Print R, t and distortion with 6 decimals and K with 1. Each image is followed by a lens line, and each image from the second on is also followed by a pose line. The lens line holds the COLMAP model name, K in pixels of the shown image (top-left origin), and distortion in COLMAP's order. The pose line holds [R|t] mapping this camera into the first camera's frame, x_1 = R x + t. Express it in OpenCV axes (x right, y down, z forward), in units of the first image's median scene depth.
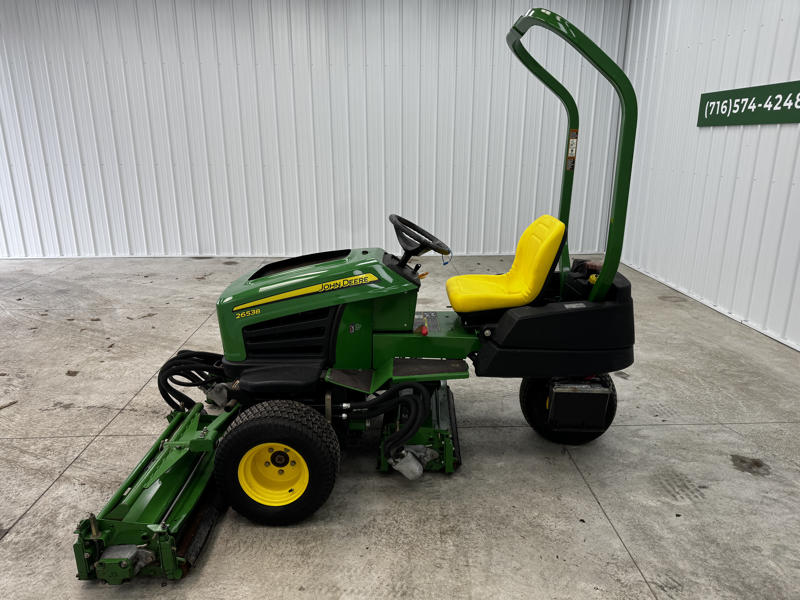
lens RADIAL K [[559.7, 0, 402.2], [0, 559.7, 298.6], [0, 0, 1]] dist [0.044862, -0.040534]
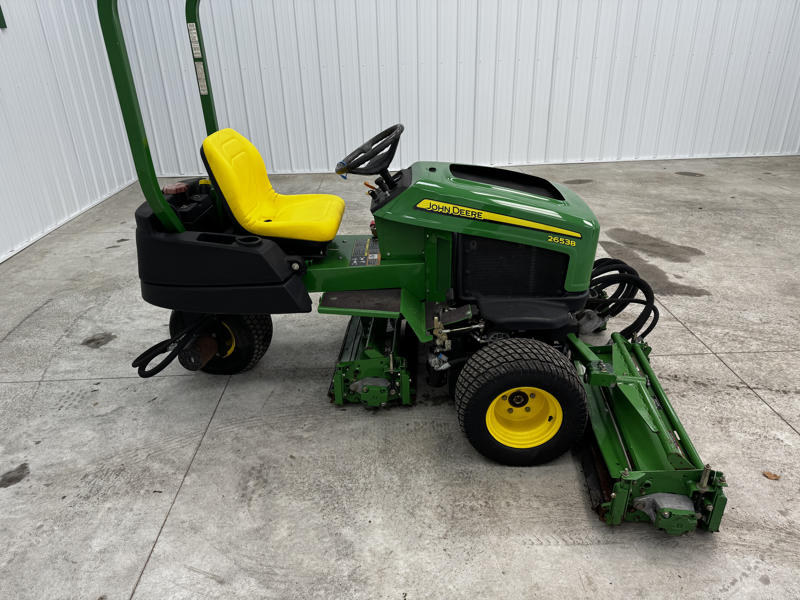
lens RADIAL K [[562.7, 0, 400.0], [0, 562.7, 300.0], [0, 0, 1]] dist [0.018495, -0.003832]
pose [[-0.999679, 0.015074, 0.020383, -0.017269], [0.024737, 0.756036, 0.654063, -0.322686], [-0.005551, 0.654357, -0.756166, 1.149008]]
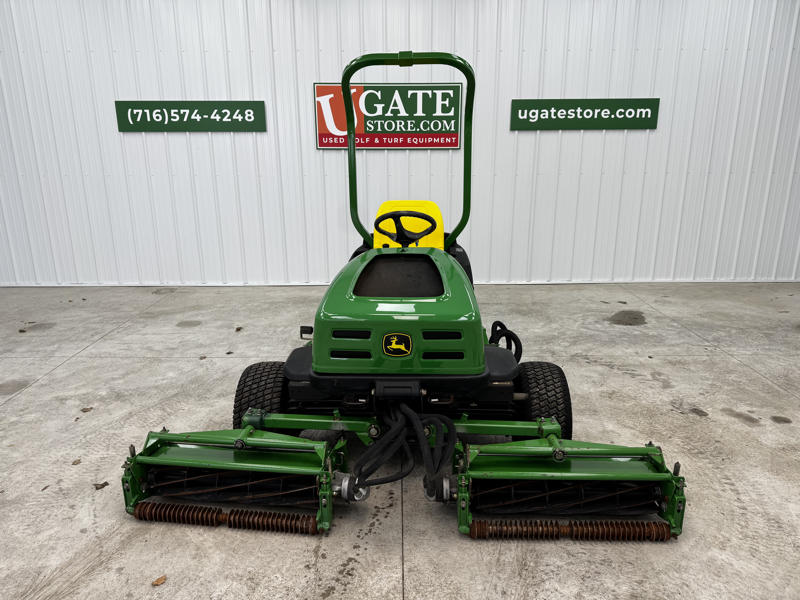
lens RADIAL K [[559.7, 0, 402.2], [0, 559.7, 298.6], [0, 0, 1]] dist [0.044862, -0.040534]
pose [[0.037431, -0.267074, 0.962949, -0.695632], [0.277980, 0.928373, 0.246679, -0.162616], [-0.959857, 0.258447, 0.108991, 0.580471]]
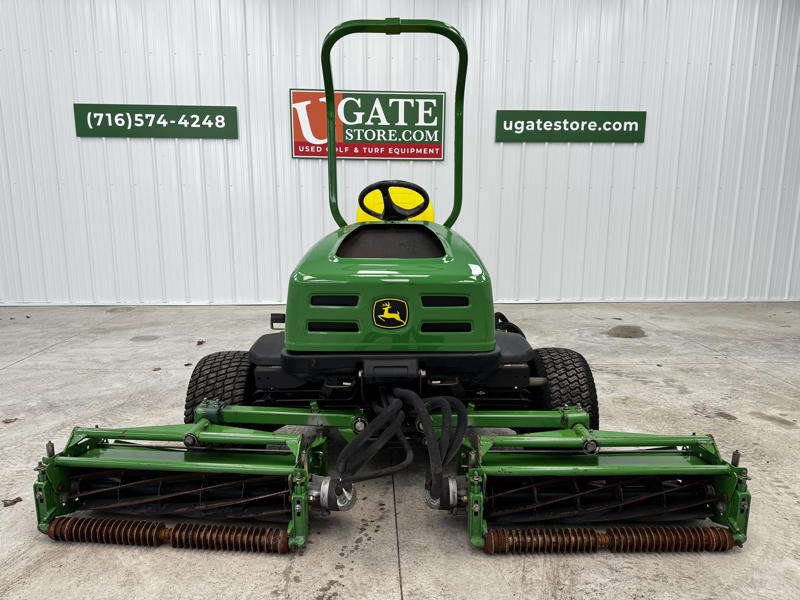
lens RADIAL K [[559.8, 0, 403.4], [0, 559.8, 302.9], [0, 0, 1]] dist [0.039785, -0.035518]
pose [[-0.010818, -0.185882, 0.982513, -0.620266], [0.268571, 0.945926, 0.181917, -0.075289], [-0.963199, 0.265842, 0.039689, 0.625610]]
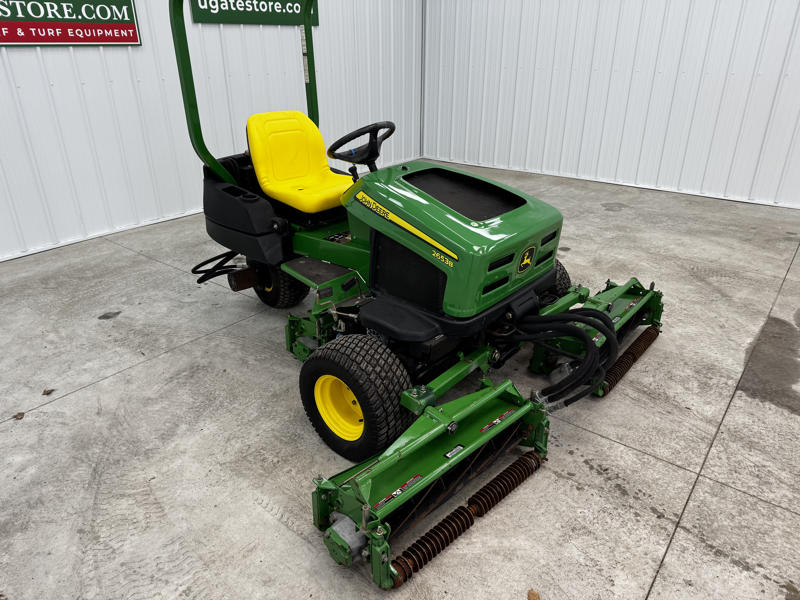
lens RADIAL K [[559.7, 0, 402.2], [0, 559.7, 298.6], [0, 0, 1]] dist [0.044862, -0.040534]
pose [[-0.761733, -0.273194, 0.587475, -0.421250], [0.173265, 0.787827, 0.591023, -0.291930], [-0.624293, 0.551991, -0.552779, 1.037836]]
